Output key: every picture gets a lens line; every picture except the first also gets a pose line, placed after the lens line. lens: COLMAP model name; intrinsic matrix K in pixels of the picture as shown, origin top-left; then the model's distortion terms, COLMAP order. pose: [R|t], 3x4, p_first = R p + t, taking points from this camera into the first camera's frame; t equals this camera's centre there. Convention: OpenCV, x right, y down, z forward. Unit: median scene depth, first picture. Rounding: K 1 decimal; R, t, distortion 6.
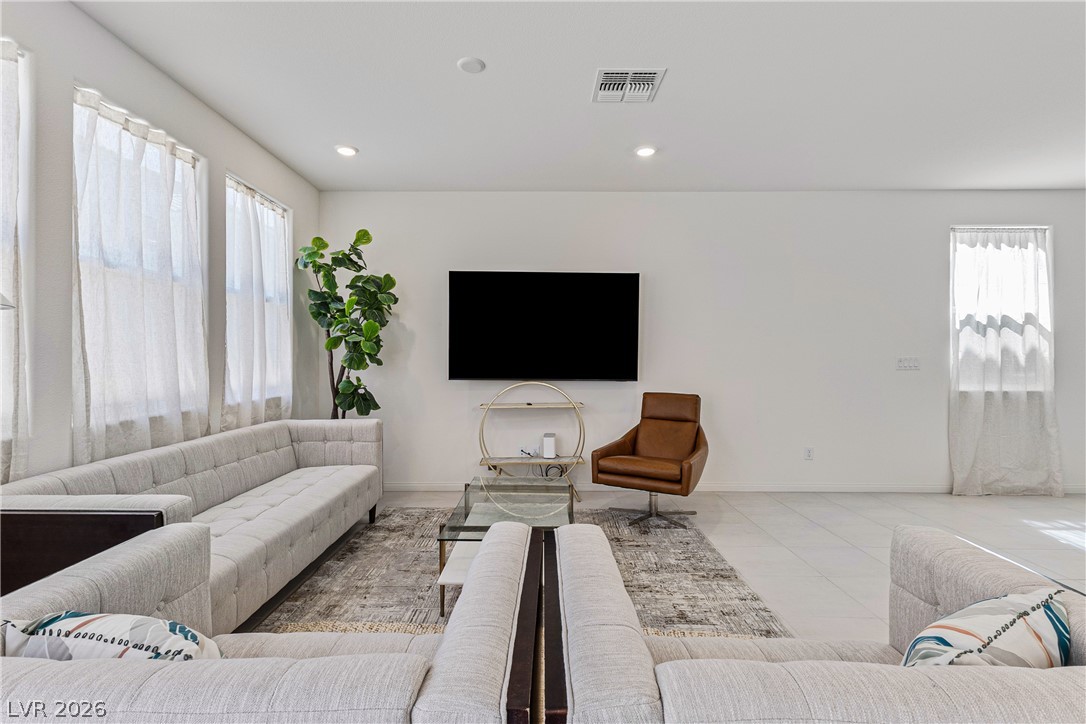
lens RADIAL K [[506.7, 0, 531.4], [0, 506.7, 354.6], [0, 0, 1]] dist [0.015277, -0.002516]
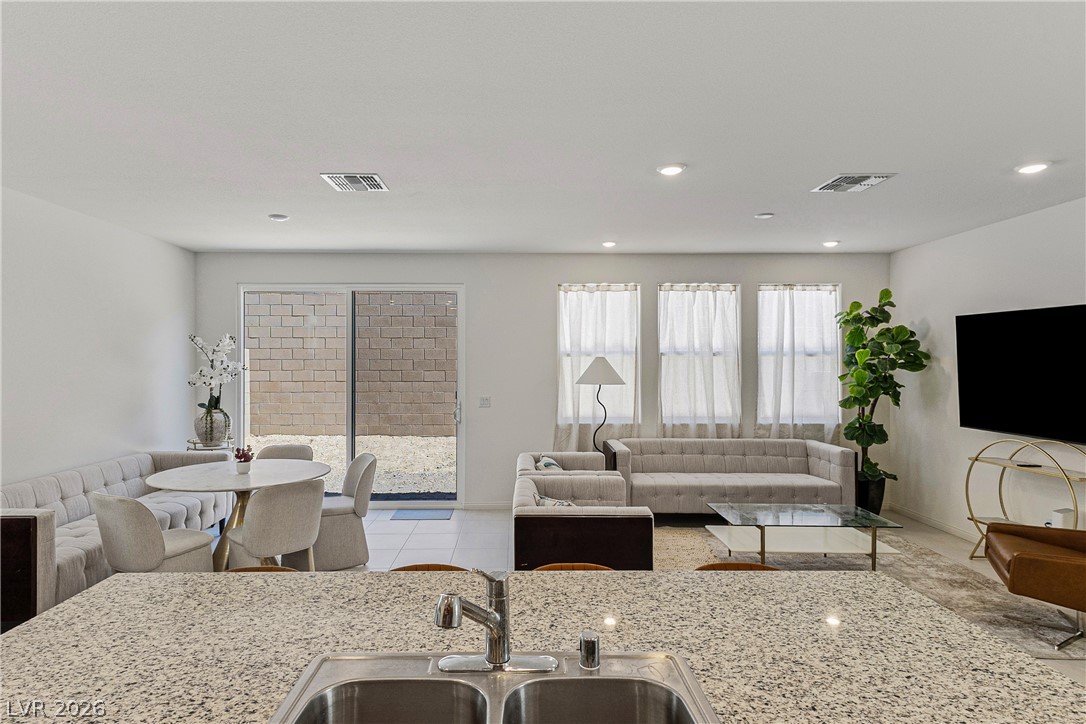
lens RADIAL K [[584.4, 0, 522.6], [0, 584.4, 360.1], [0, 0, 1]] dist [0.020452, -0.003863]
pose [[0.020048, -0.005092, -0.999786, 1.101804], [0.001897, 0.999985, -0.005055, -0.085412], [0.999797, -0.001795, 0.020058, 0.157343]]
